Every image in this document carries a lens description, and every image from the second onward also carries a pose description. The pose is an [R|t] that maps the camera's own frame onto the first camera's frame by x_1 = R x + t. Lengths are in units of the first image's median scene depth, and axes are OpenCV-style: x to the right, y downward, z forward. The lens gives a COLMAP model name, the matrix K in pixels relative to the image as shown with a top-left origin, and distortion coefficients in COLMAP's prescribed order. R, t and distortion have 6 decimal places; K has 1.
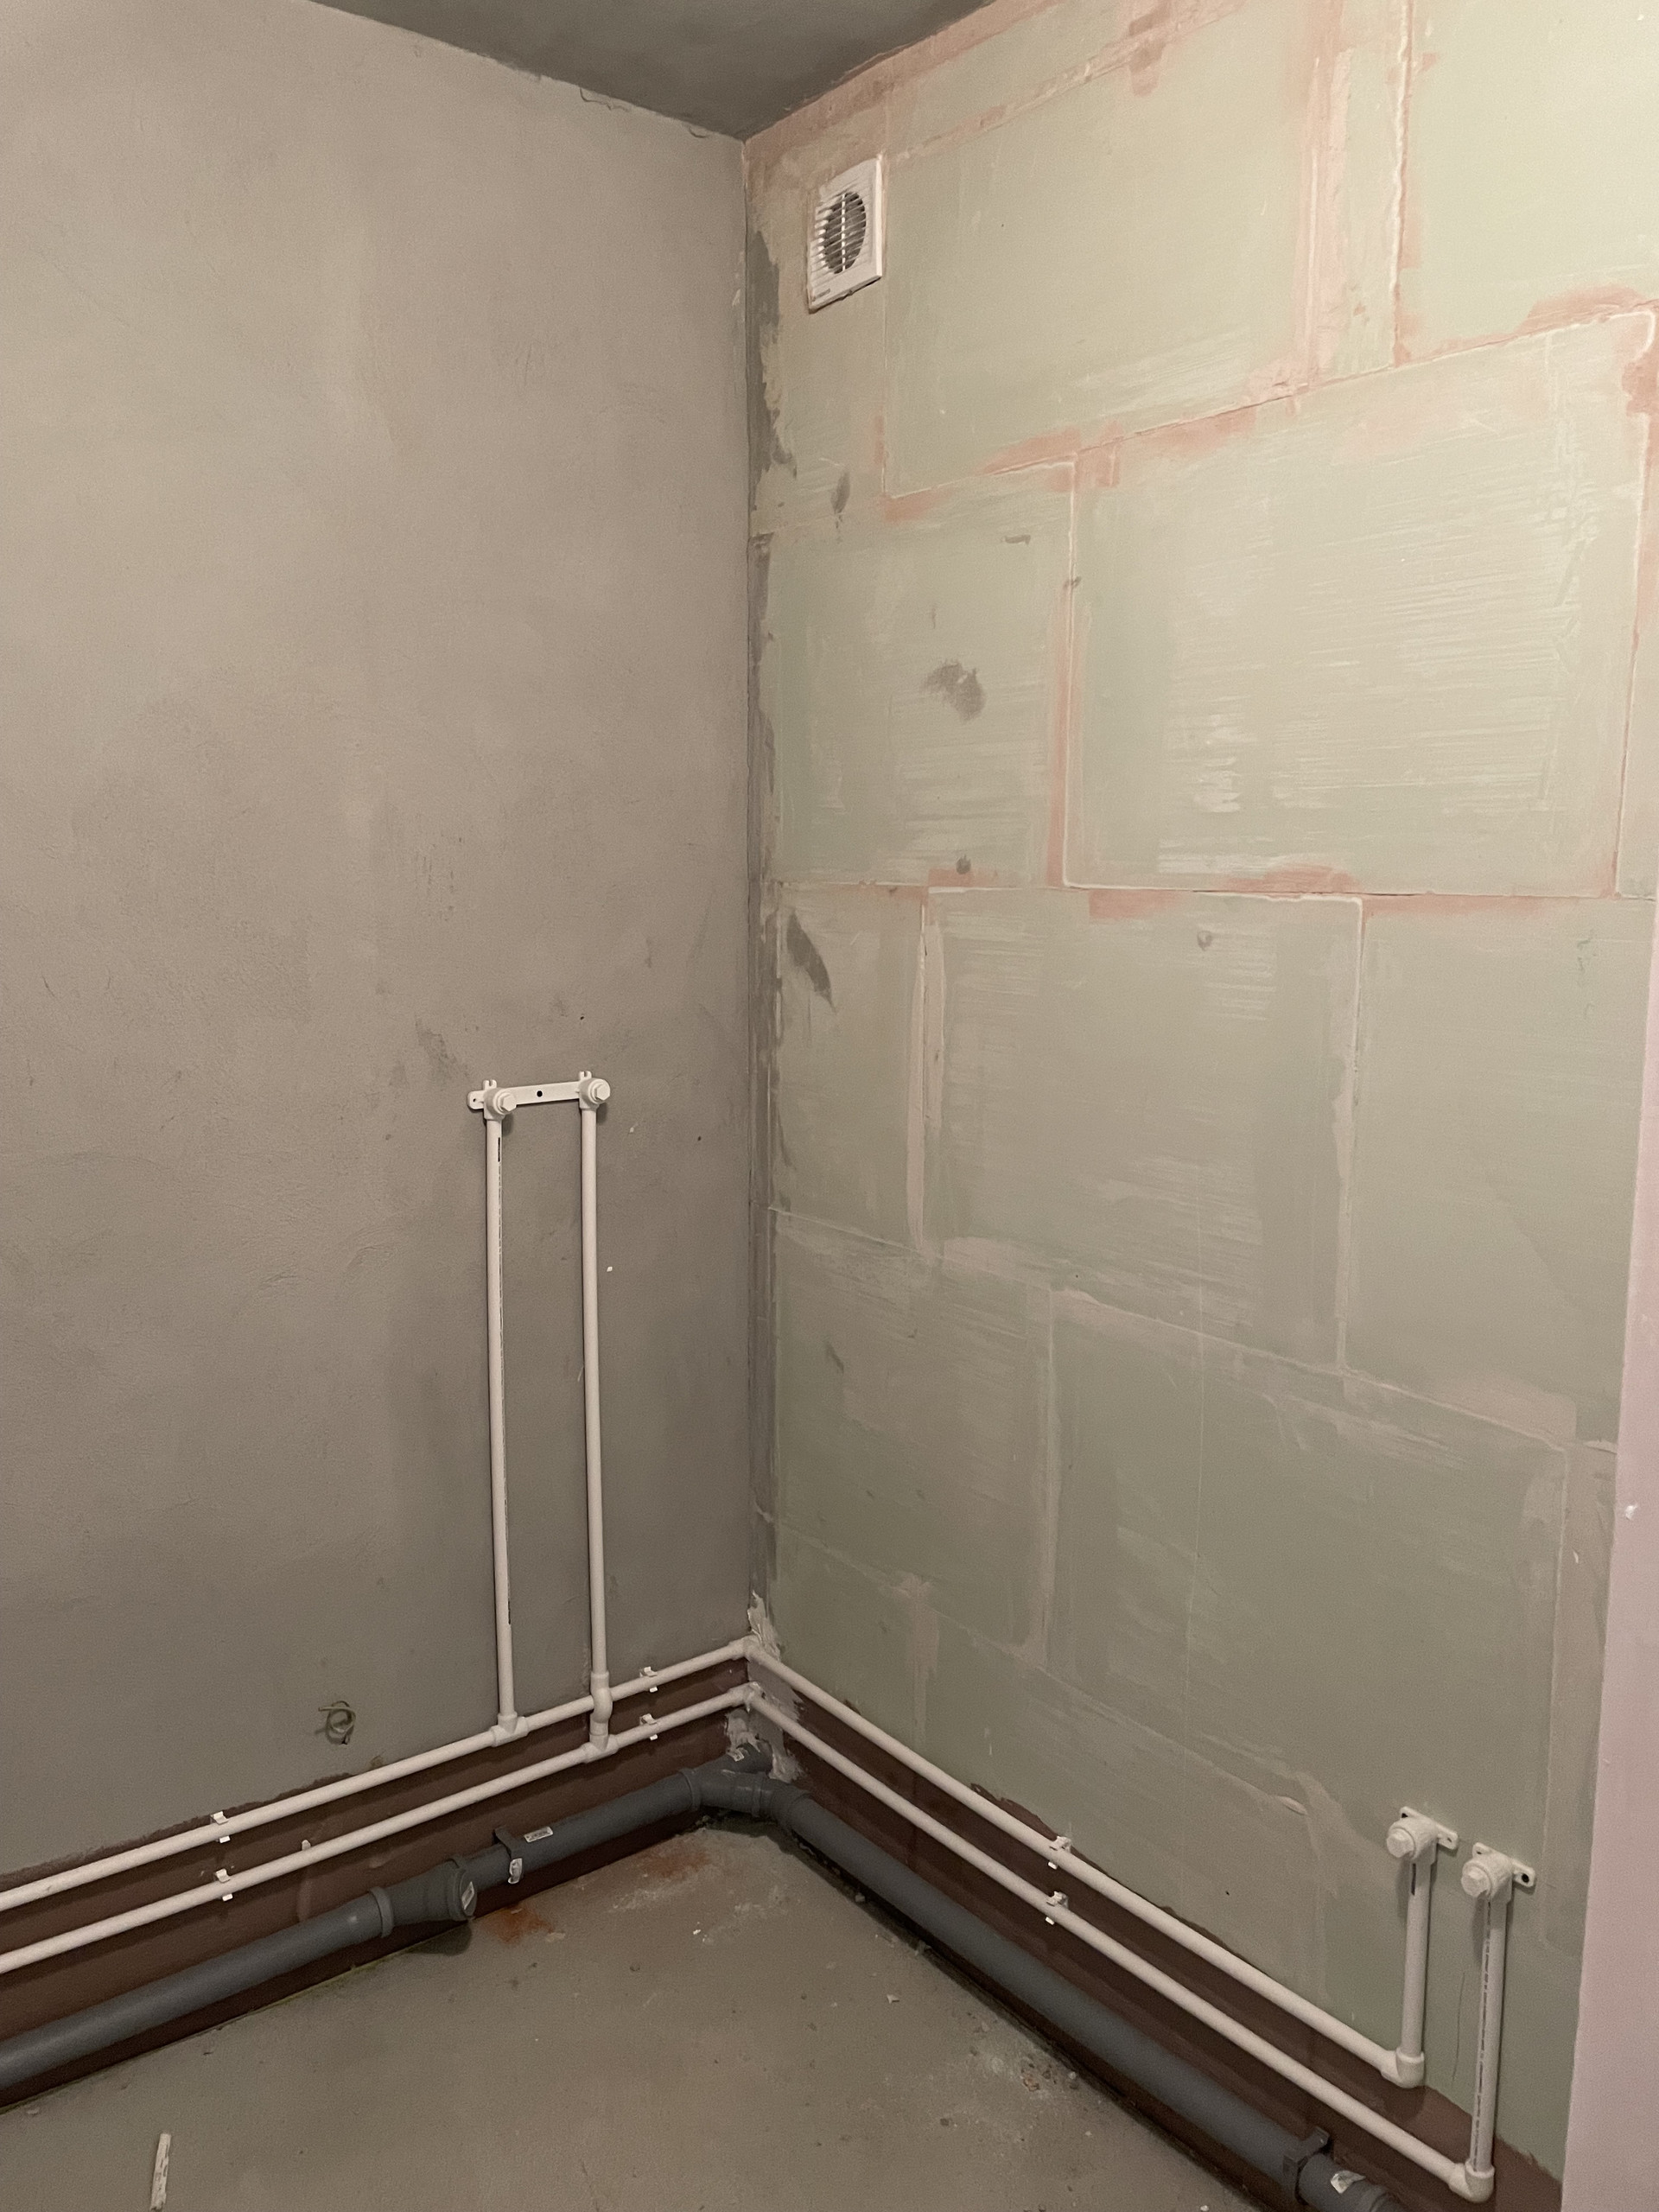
lens RADIAL K [[1664.9, 0, 837.9], [0, 1664.9, 1097.5], [0, 0, 1]] dist [0.078745, -0.106361]
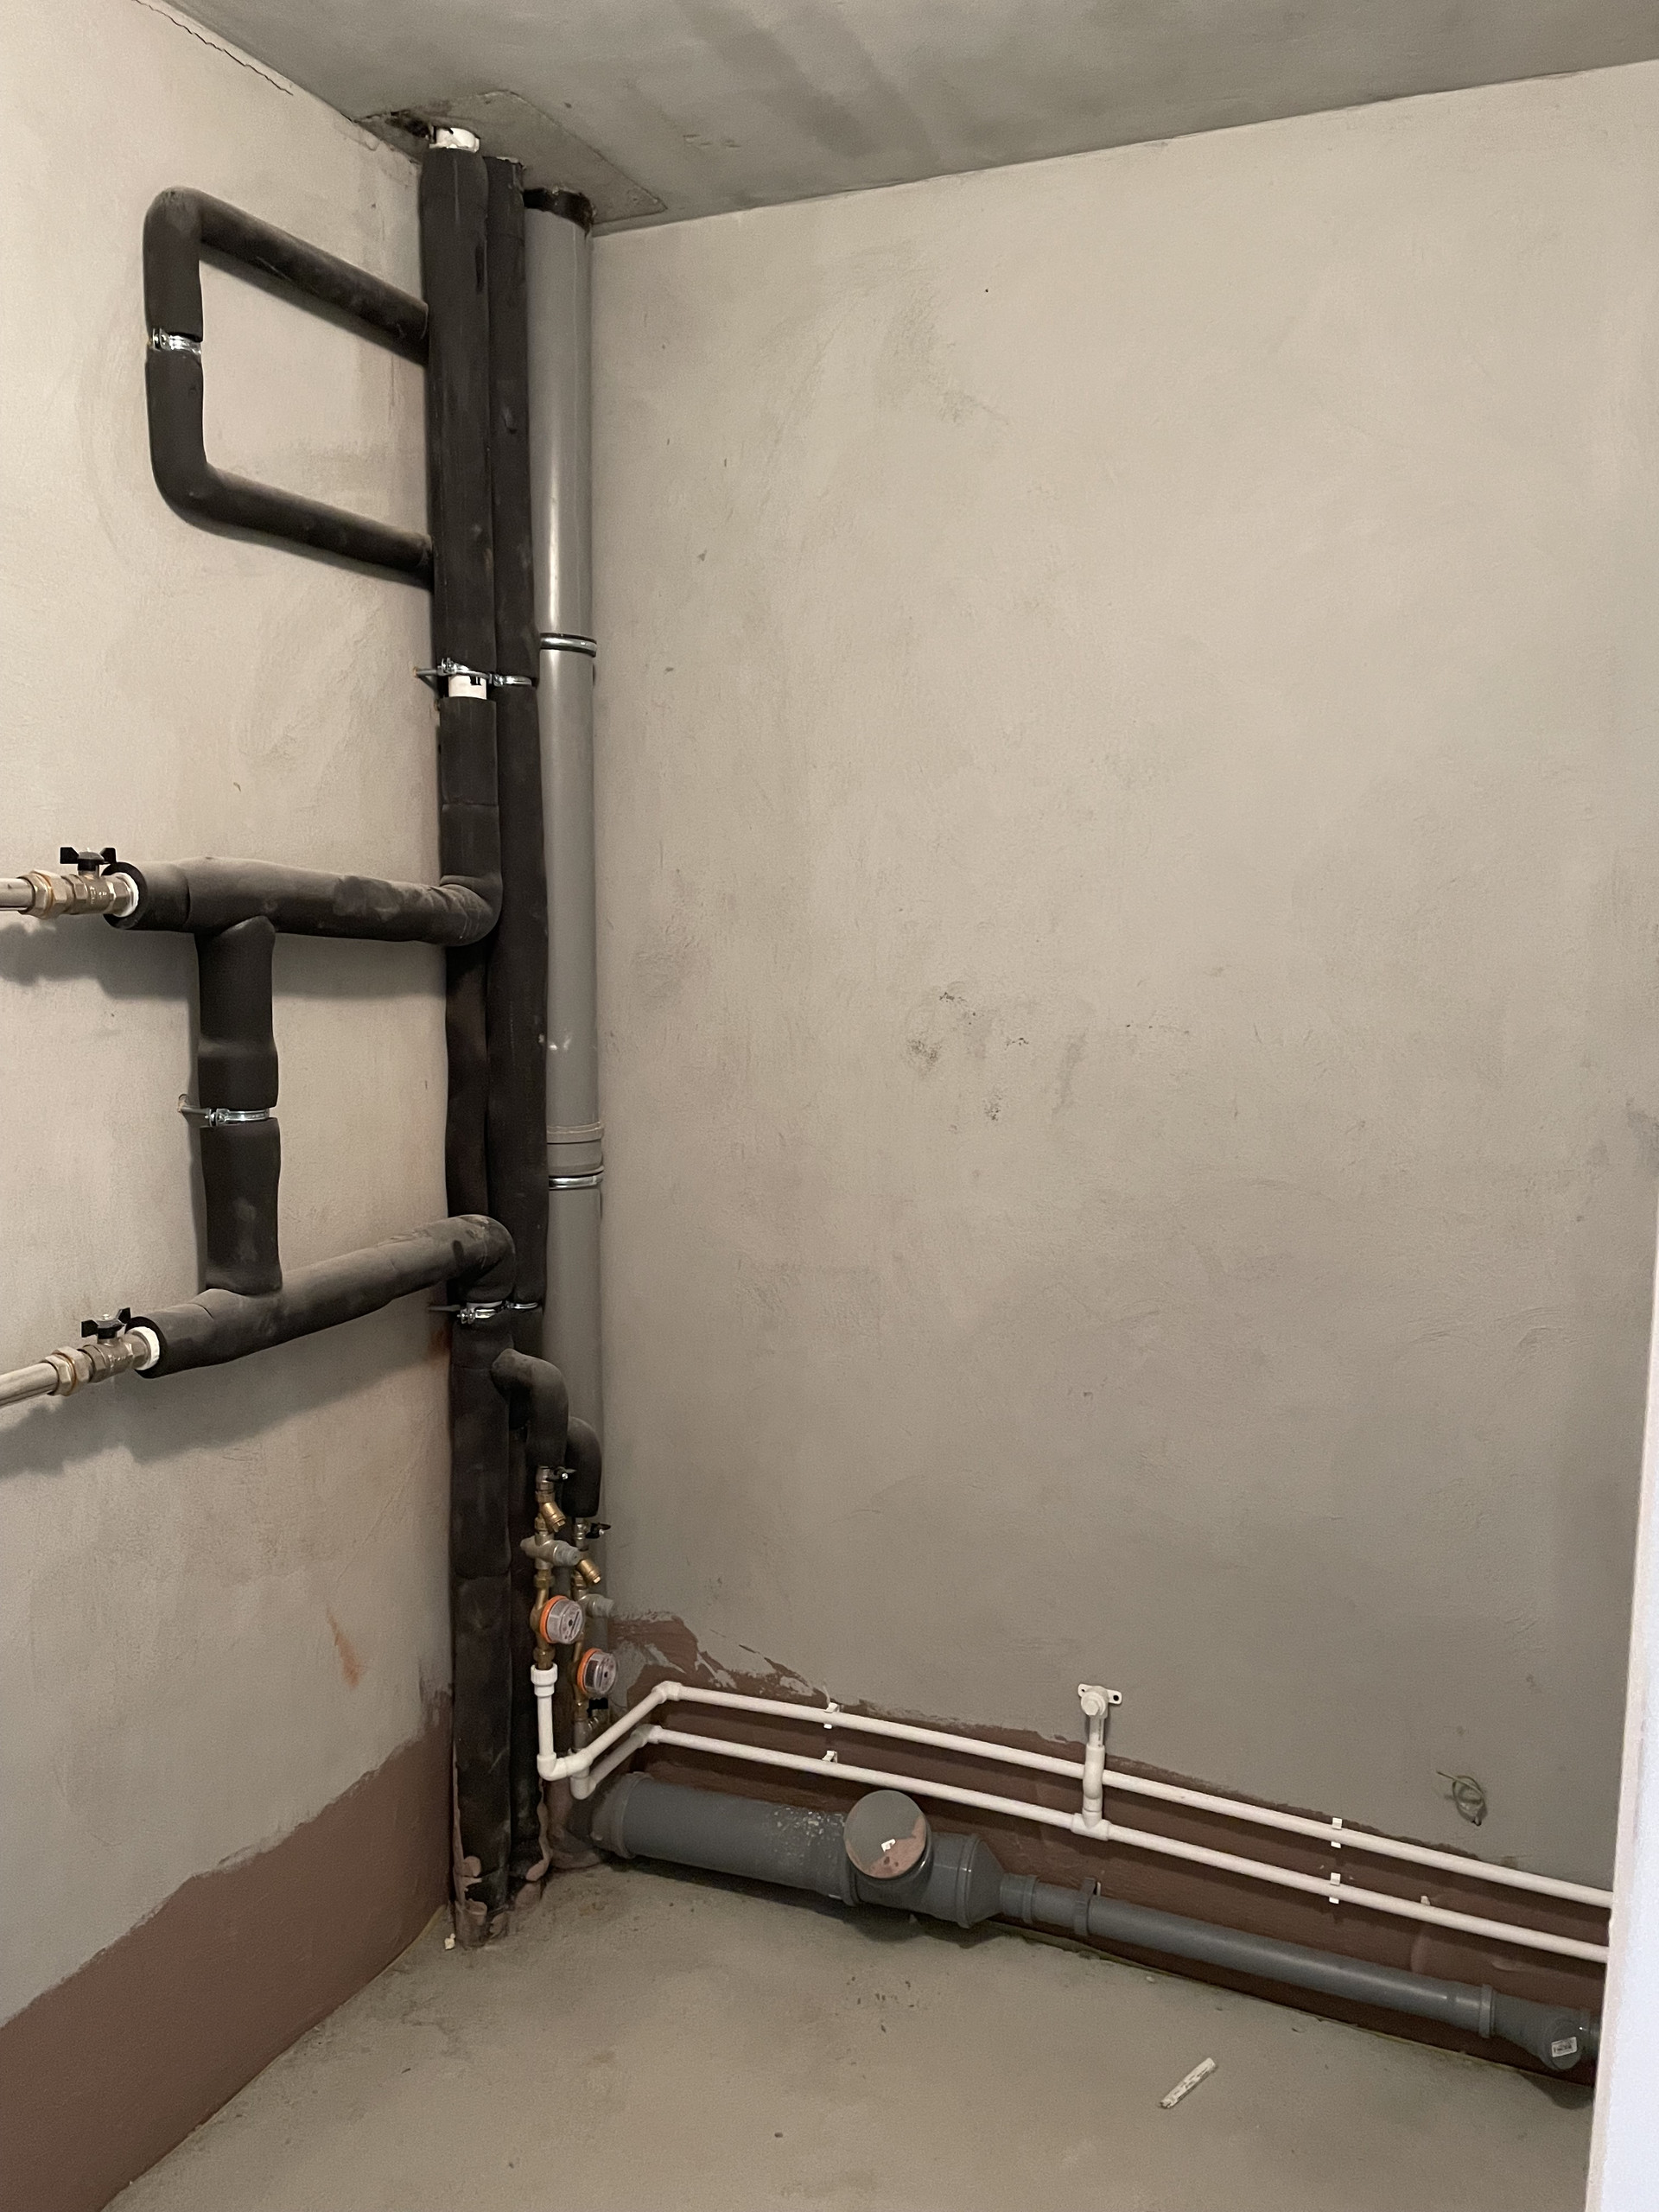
lens RADIAL K [[1637.8, 0, 824.3], [0, 1637.8, 1111.6], [0, 0, 1]] dist [0.073264, -0.106127]
pose [[0.457860, 0.105715, -0.882716, 0.332997], [-0.134784, 0.989682, 0.048613, -0.022681], [0.878747, 0.096718, 0.467385, 0.170302]]
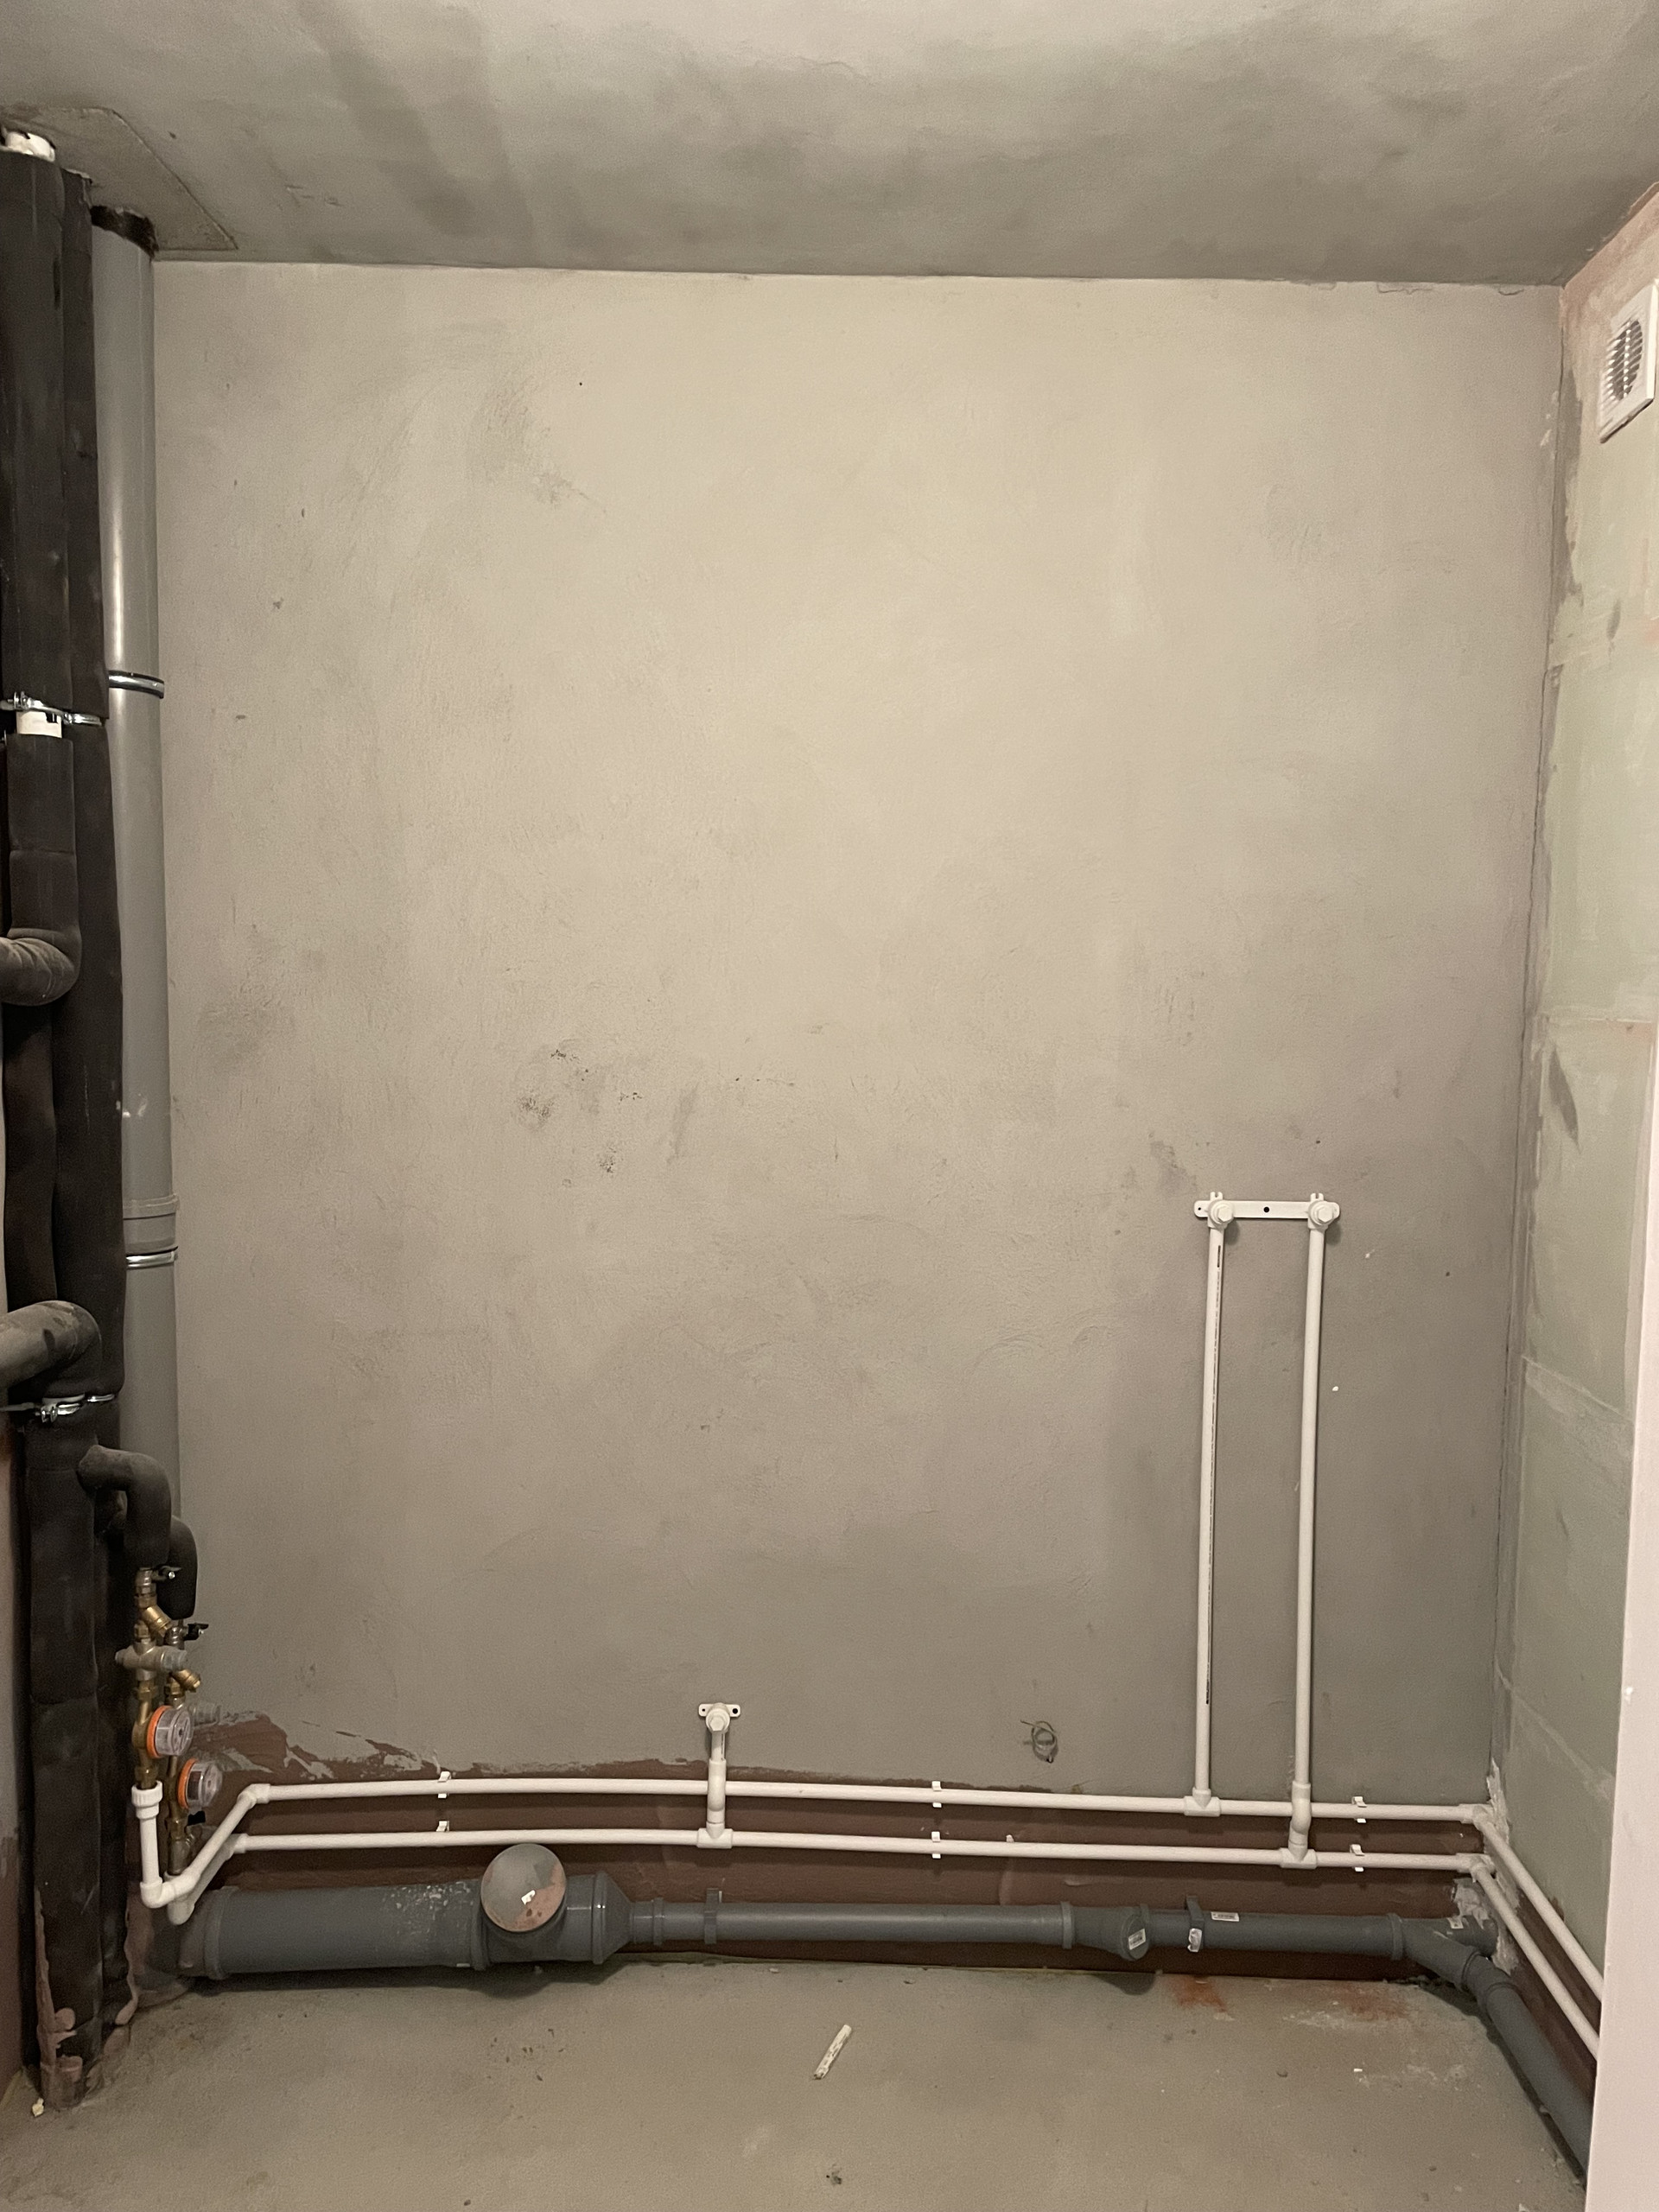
lens RADIAL K [[1659.6, 0, 836.7], [0, 1659.6, 1131.1], [0, 0, 1]] dist [0.069071, -0.100790]
pose [[0.775453, 0.065115, -0.628039, 0.270119], [-0.102698, 0.994430, -0.023700, 0.001173], [0.622997, 0.082877, 0.777821, -0.002859]]
